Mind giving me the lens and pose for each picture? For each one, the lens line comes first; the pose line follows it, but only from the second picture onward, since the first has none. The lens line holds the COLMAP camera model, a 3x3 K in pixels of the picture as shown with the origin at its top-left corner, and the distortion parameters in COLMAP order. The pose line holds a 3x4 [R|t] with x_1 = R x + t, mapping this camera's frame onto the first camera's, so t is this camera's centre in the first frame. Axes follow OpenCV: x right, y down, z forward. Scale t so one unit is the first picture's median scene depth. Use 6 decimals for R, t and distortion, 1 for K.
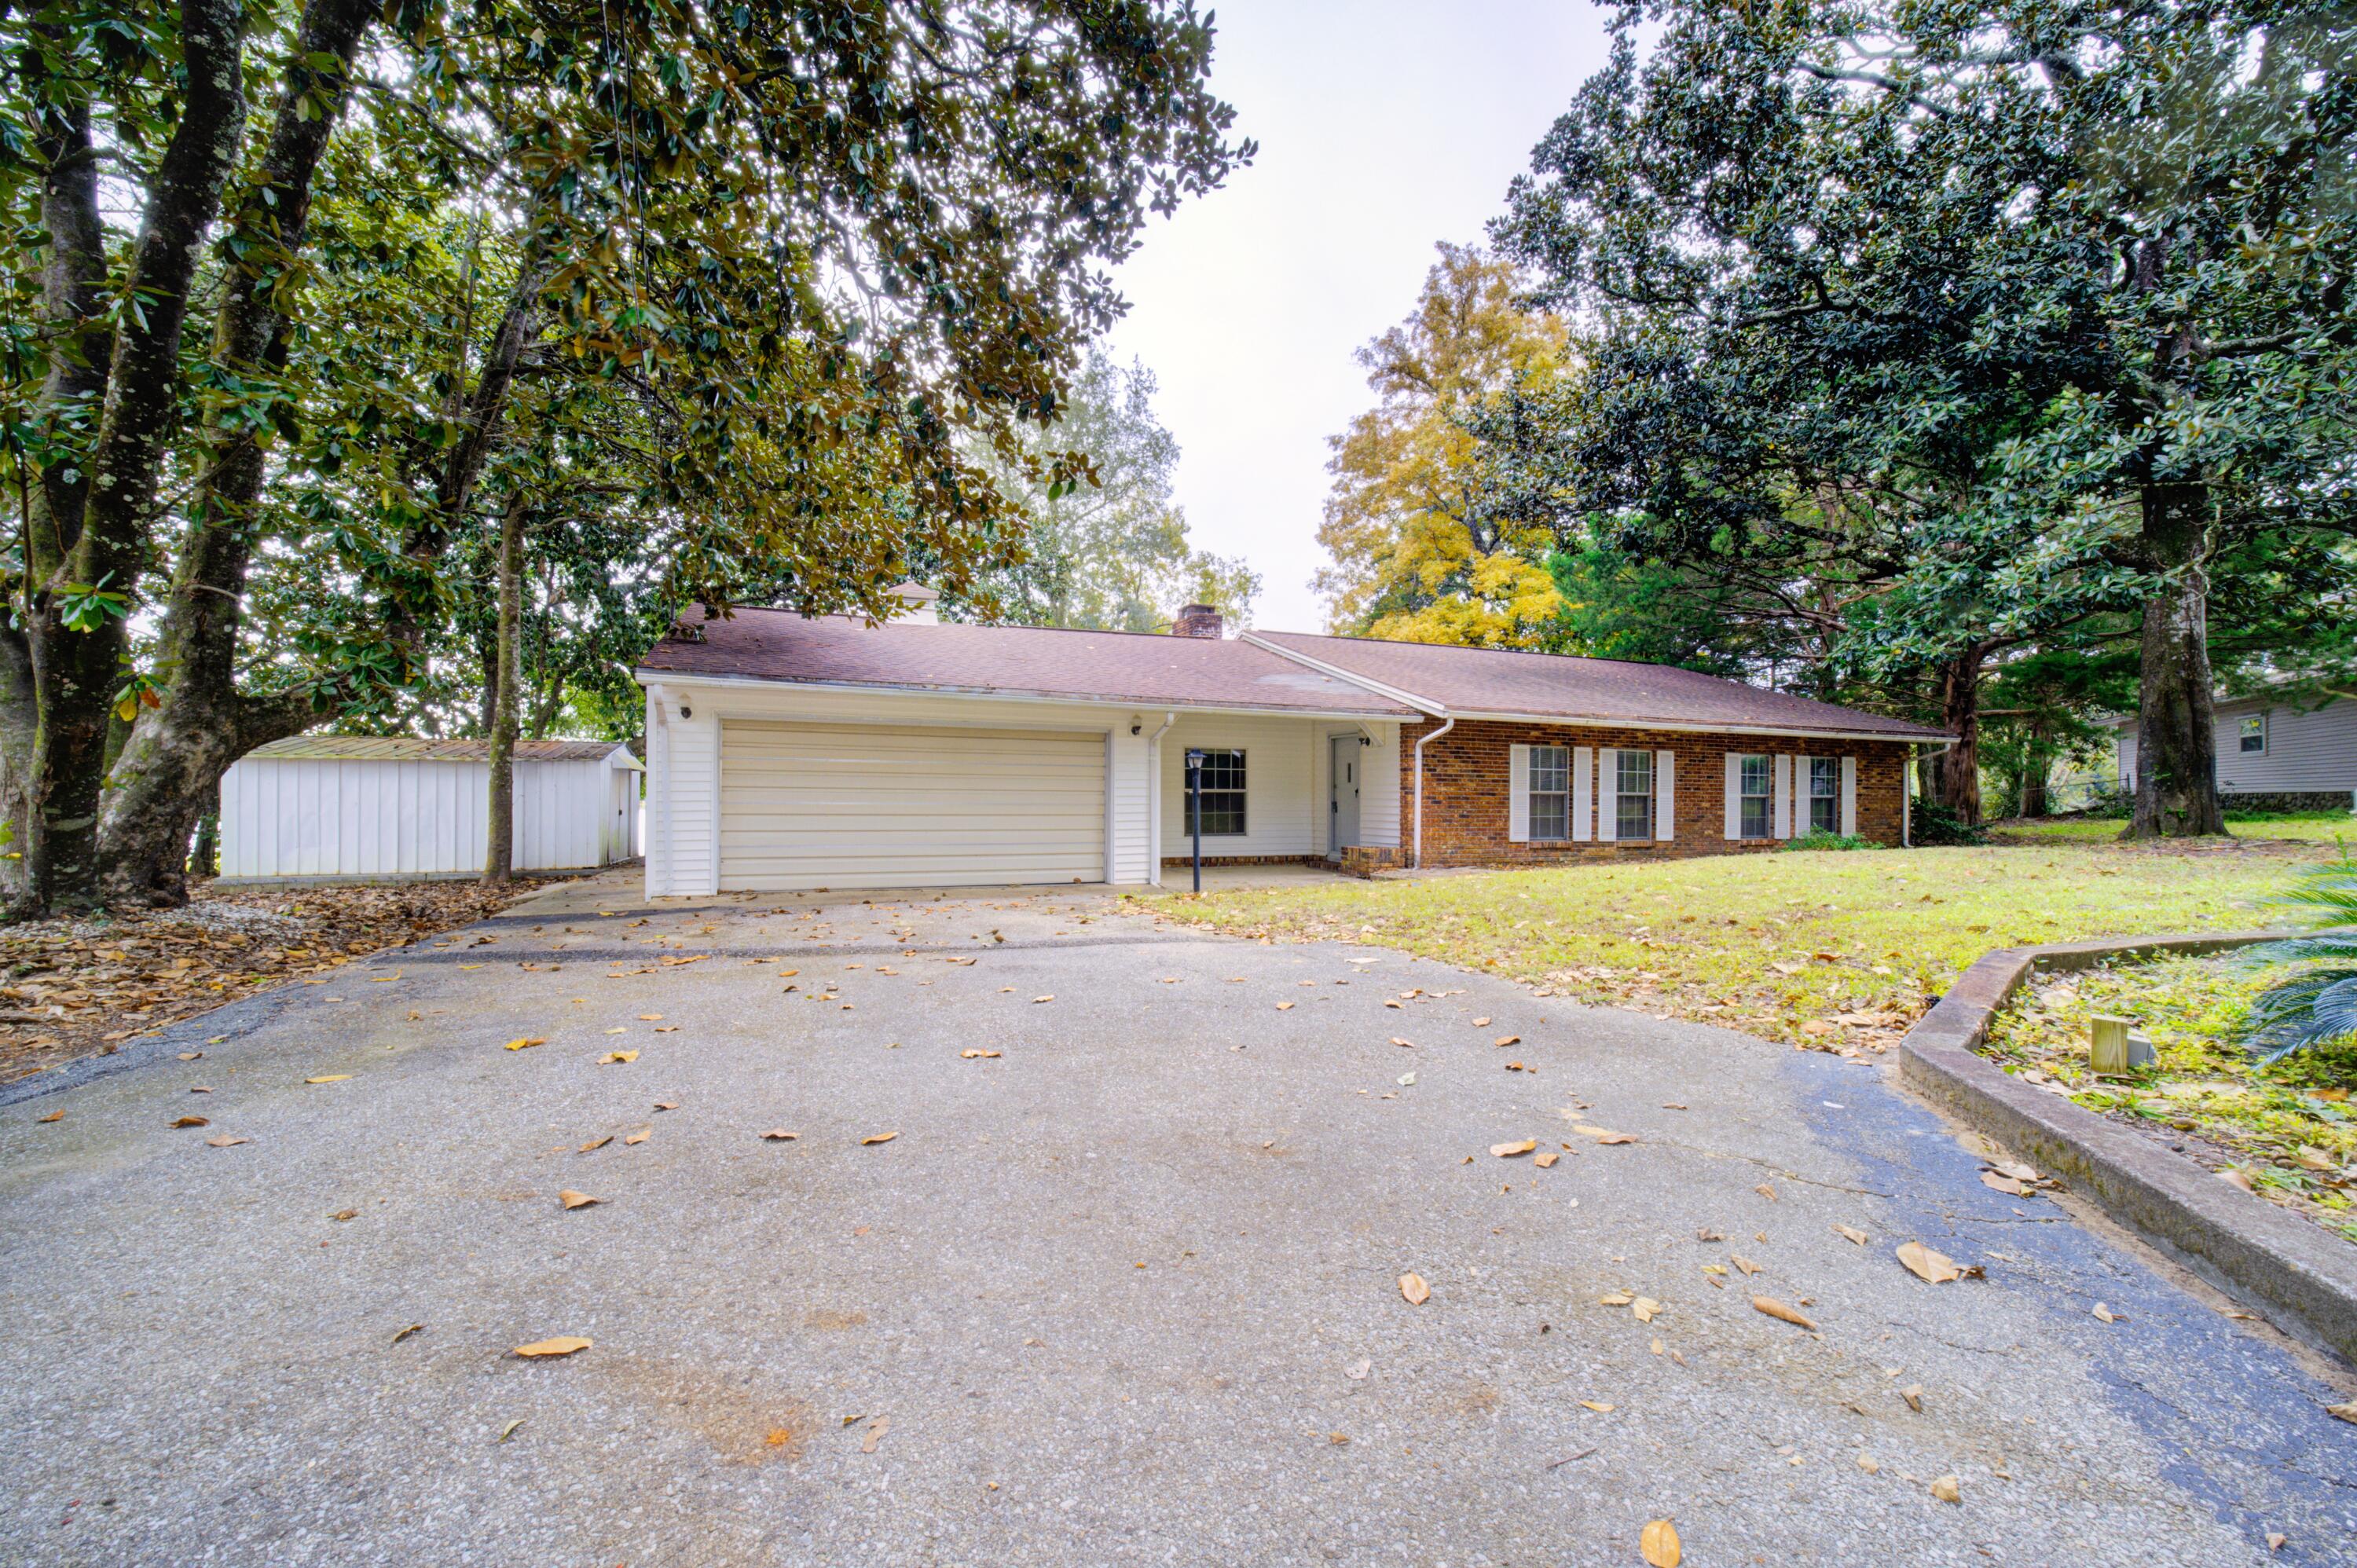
lens RADIAL K [[863.5, 0, 1210.6], [0, 863.5, 795.2], [0, 0, 1]] dist [-0.001523, -0.000316]
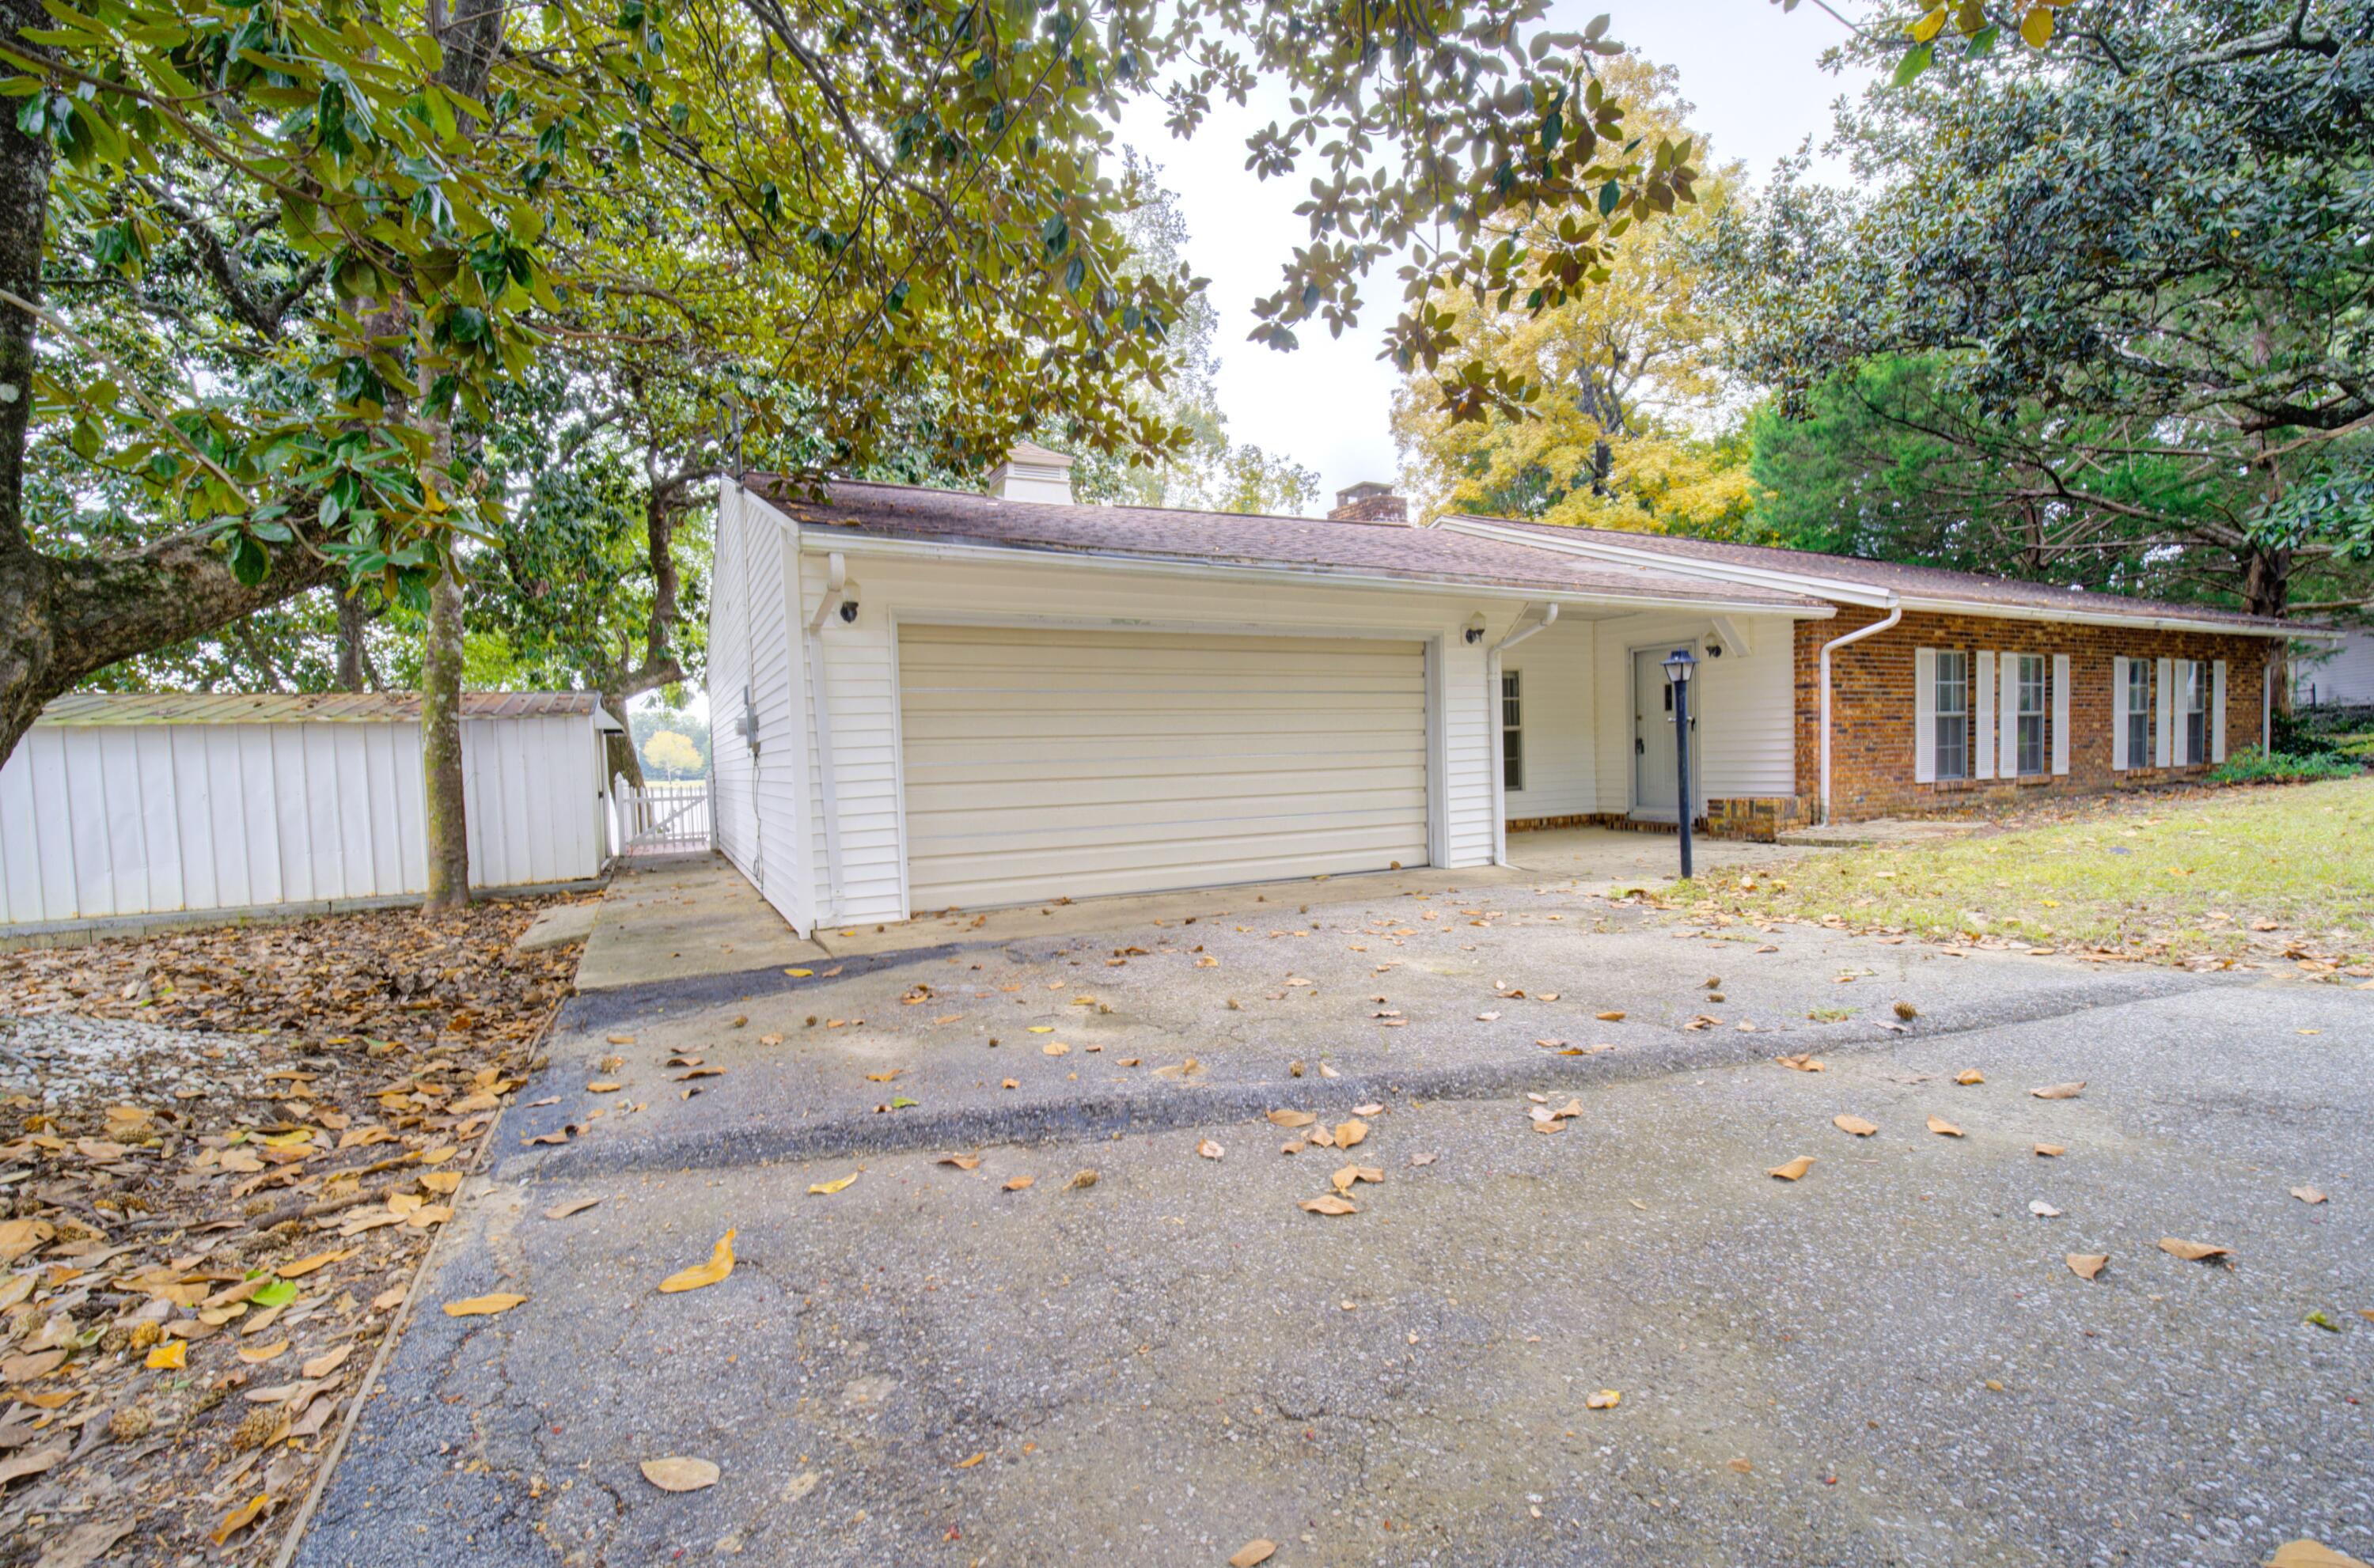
lens RADIAL K [[933.0, 0, 1176.3], [0, 933.0, 796.0], [0, 0, 1]] dist [-0.000567, 0.000044]
pose [[0.996295, -0.041519, 0.075312, -0.330241], [0.038185, 0.998249, 0.045180, 0.005836], [-0.077056, -0.042137, 0.996136, 0.263855]]
